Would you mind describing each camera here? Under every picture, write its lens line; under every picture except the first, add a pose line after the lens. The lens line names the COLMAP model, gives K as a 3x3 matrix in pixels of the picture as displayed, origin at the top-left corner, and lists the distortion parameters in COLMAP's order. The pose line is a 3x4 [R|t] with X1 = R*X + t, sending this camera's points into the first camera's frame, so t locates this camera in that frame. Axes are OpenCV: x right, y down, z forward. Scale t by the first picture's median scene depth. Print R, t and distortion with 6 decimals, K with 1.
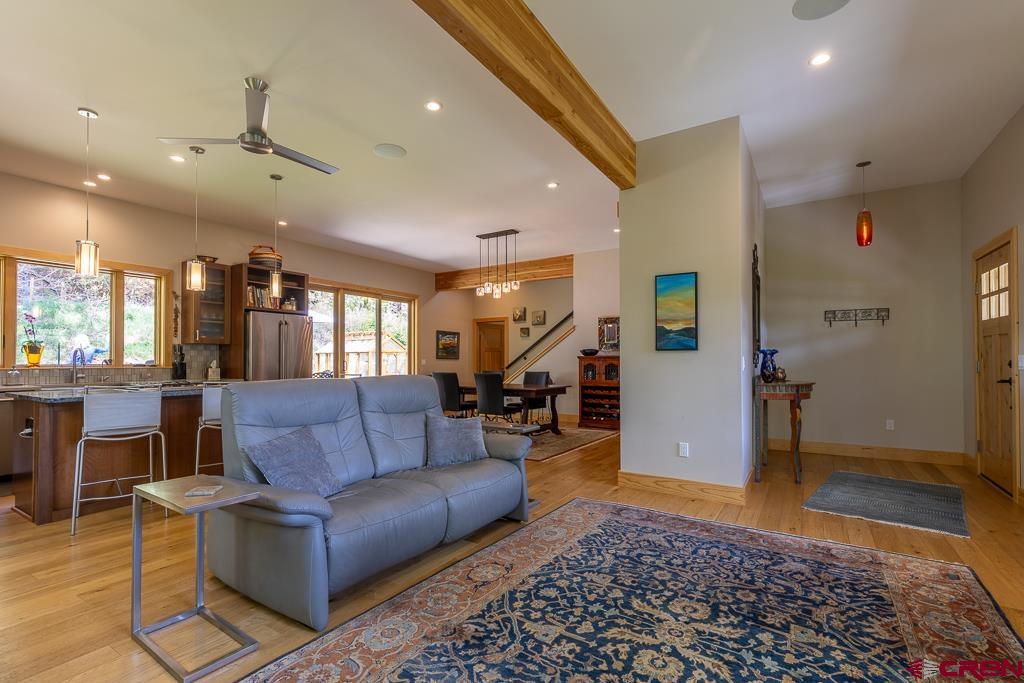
lens RADIAL K [[470.8, 0, 500.5], [0, 470.8, 356.8], [0, 0, 1]] dist [0.001650, -0.000482]
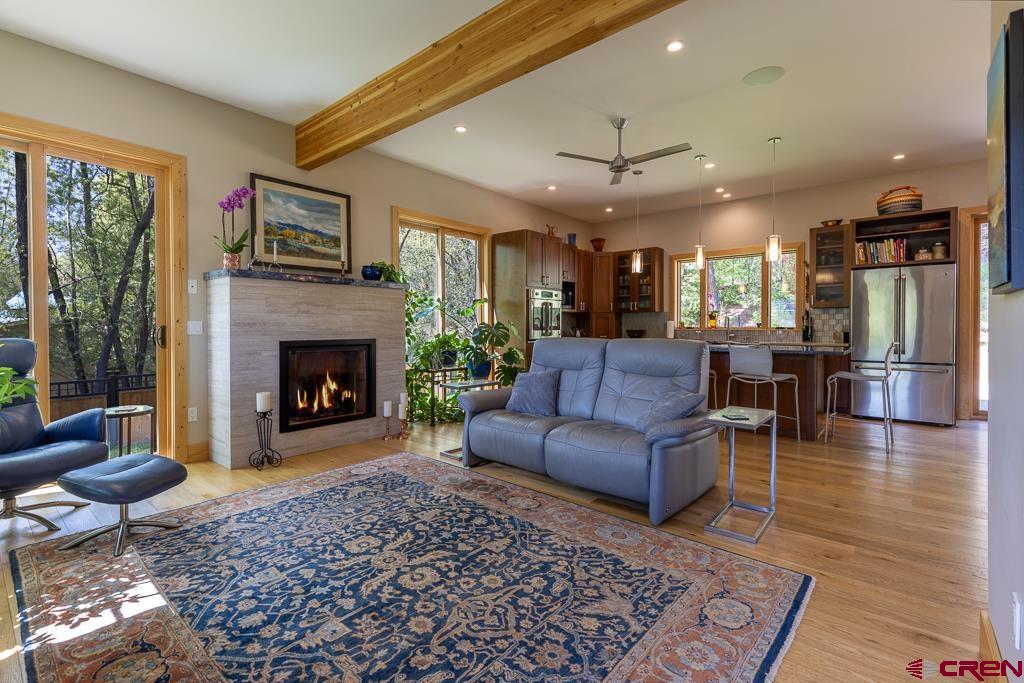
lens RADIAL K [[459.7, 0, 515.8], [0, 459.7, 332.5], [0, 0, 1]] dist [0.004071, 0.000902]
pose [[-0.115228, 0.020302, -0.993132, 1.054617], [0.011656, 0.999750, 0.019085, 0.001855], [0.993271, -0.009377, -0.115436, 1.046543]]
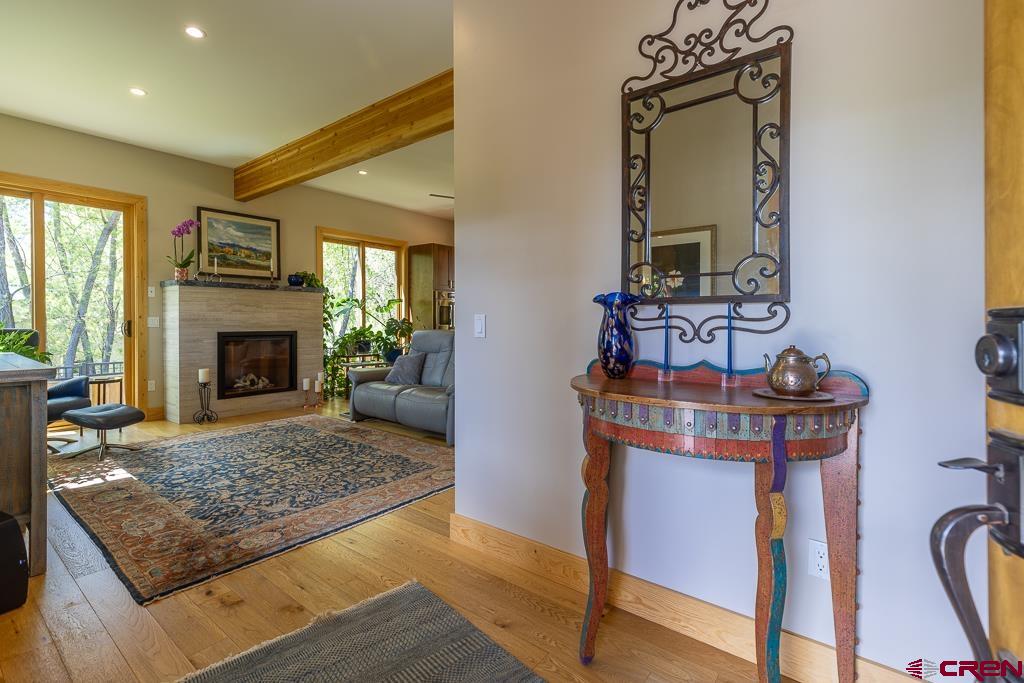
lens RADIAL K [[459.2, 0, 516.0], [0, 459.2, 327.4], [0, 0, 1]] dist [-0.000168, -0.000427]
pose [[-0.068977, 0.018184, -0.997452, 1.581107], [0.009229, 0.999803, 0.017589, 0.006020], [0.997576, -0.007992, -0.069132, 1.556879]]
